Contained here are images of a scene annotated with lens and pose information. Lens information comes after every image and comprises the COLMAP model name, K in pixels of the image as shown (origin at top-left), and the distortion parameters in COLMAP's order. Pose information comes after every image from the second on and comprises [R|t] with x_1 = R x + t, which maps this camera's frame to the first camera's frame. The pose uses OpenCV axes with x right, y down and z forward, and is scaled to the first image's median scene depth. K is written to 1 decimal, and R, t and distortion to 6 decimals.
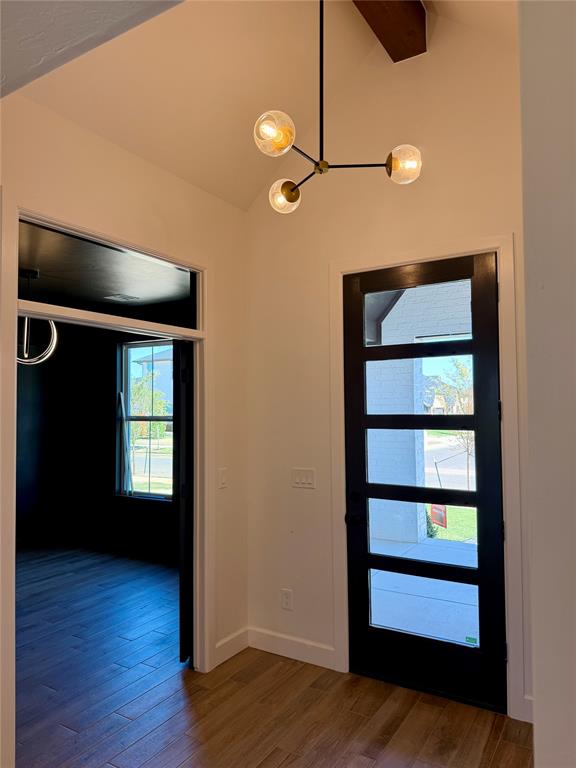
lens RADIAL K [[542.6, 0, 288.0], [0, 542.6, 384.0], [0, 0, 1]] dist [0.033672, -0.040991]
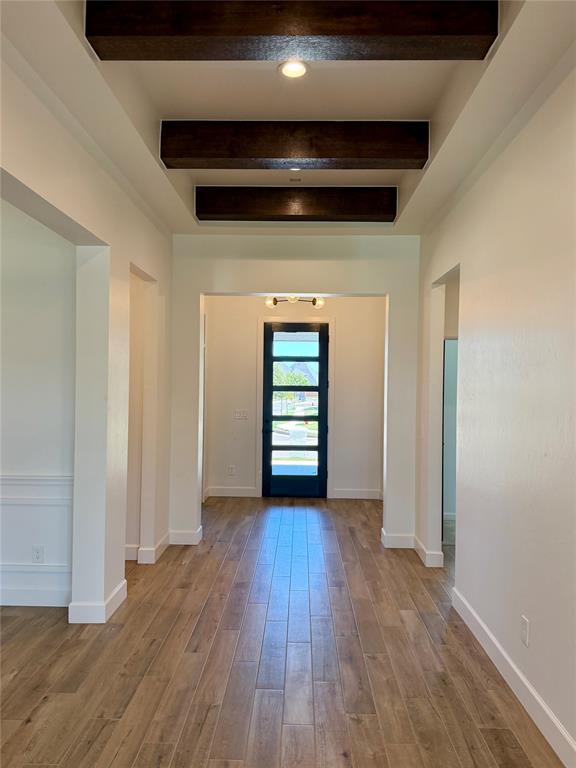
lens RADIAL K [[542.6, 0, 288.0], [0, 542.6, 384.0], [0, 0, 1]] dist [0.033672, -0.040991]
pose [[0.860080, 0.014755, 0.509946, -0.934649], [-0.032715, 0.999119, 0.026269, -0.012114], [-0.509110, -0.039276, 0.859805, -0.972115]]
